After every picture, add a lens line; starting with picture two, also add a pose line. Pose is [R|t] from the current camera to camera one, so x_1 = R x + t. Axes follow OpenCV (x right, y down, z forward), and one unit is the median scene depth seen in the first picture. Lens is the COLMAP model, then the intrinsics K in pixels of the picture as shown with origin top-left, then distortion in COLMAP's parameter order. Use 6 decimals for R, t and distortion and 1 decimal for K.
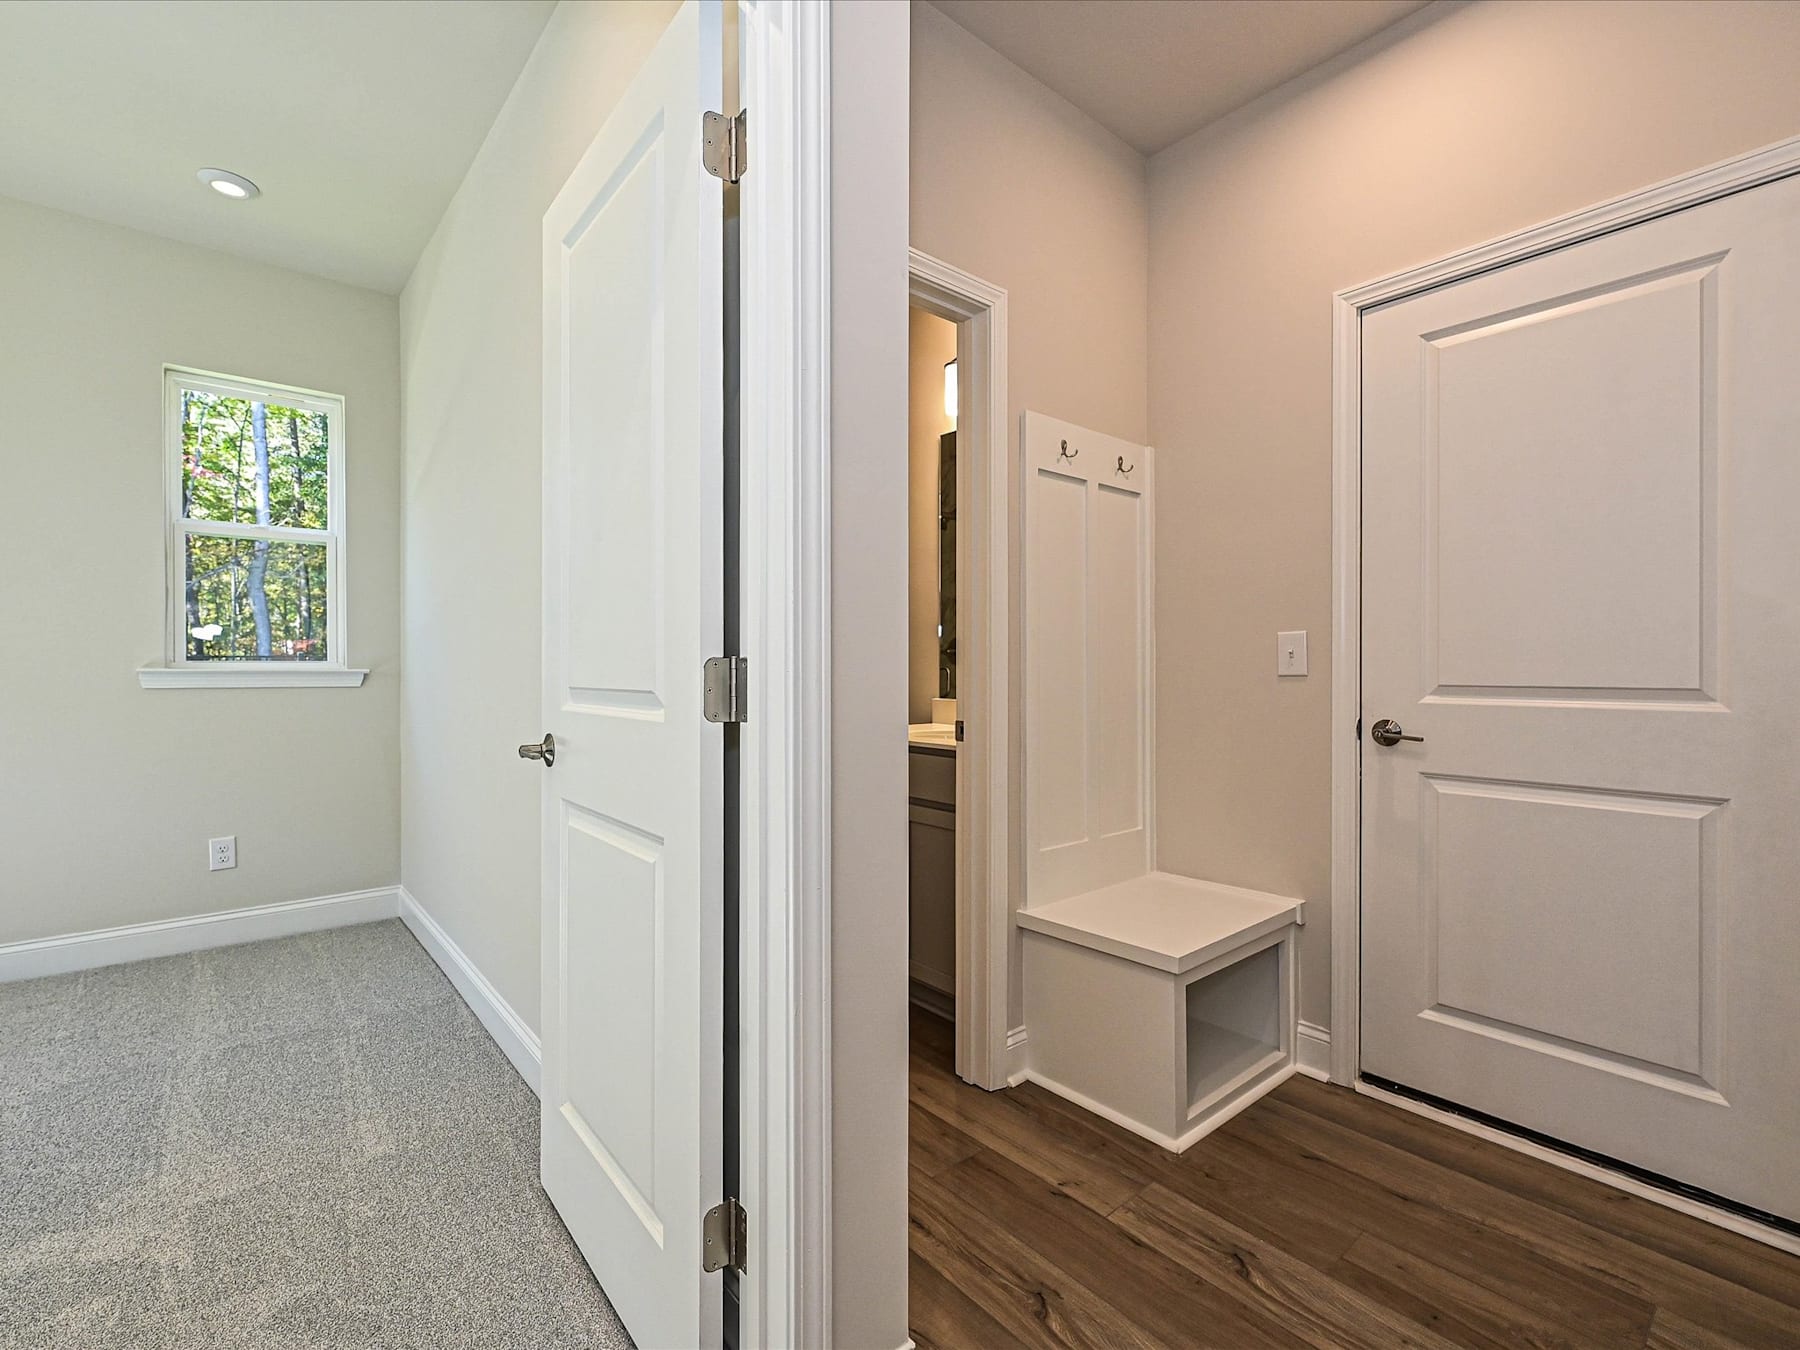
lens RADIAL K [[821.5, 0, 890.2], [0, 821.5, 676.3], [0, 0, 1]] dist [0.000794, 0.000700]
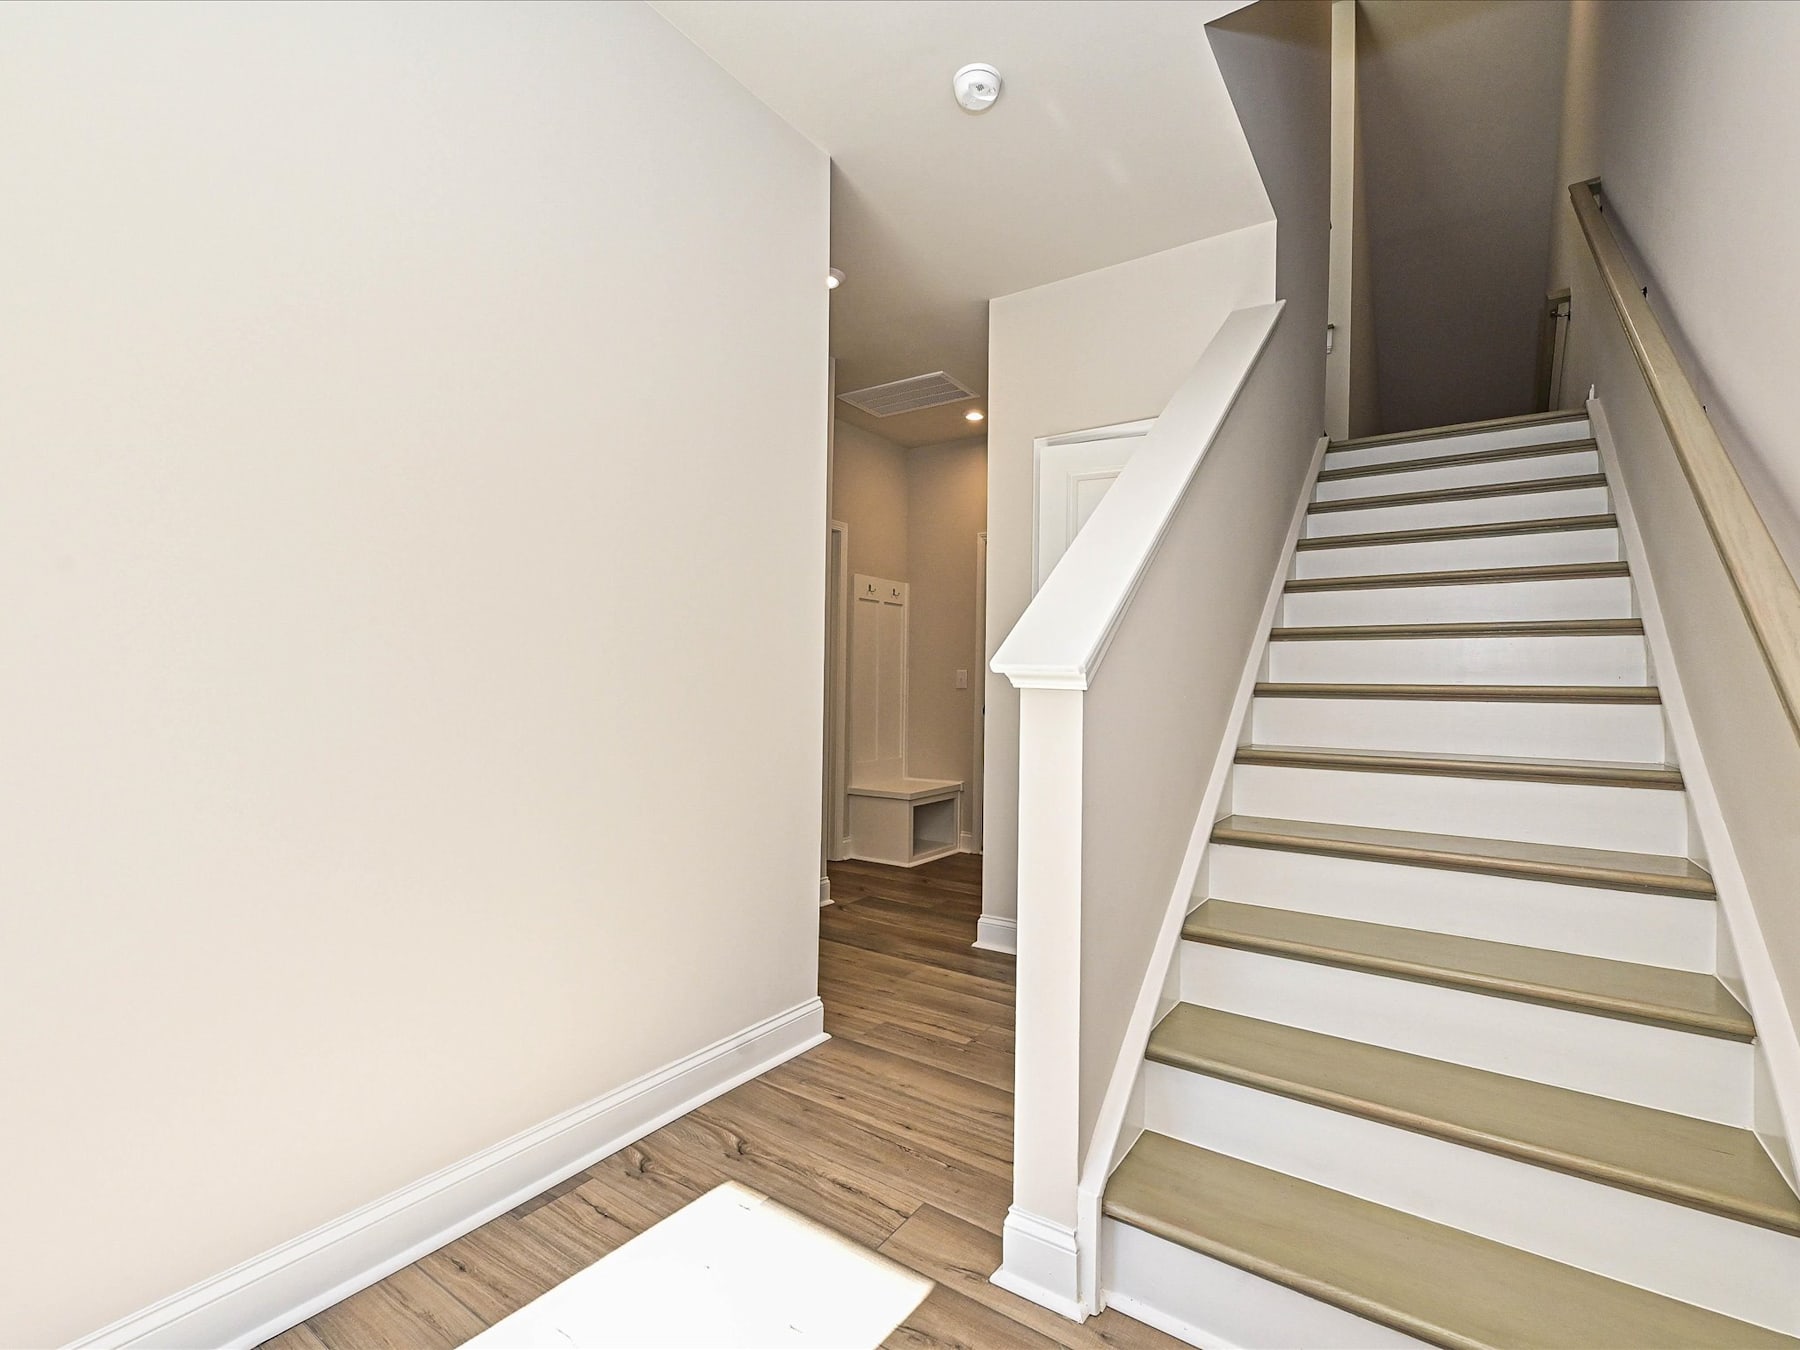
lens RADIAL K [[823.6, 0, 895.6], [0, 823.6, 679.2], [0, 0, 1]] dist [-0.000032, 0.000000]
pose [[0.966524, 0.016441, 0.256048, -0.317650], [-0.015554, 0.999864, -0.005487, -0.011299], [-0.256104, 0.001321, 0.966648, -1.298561]]
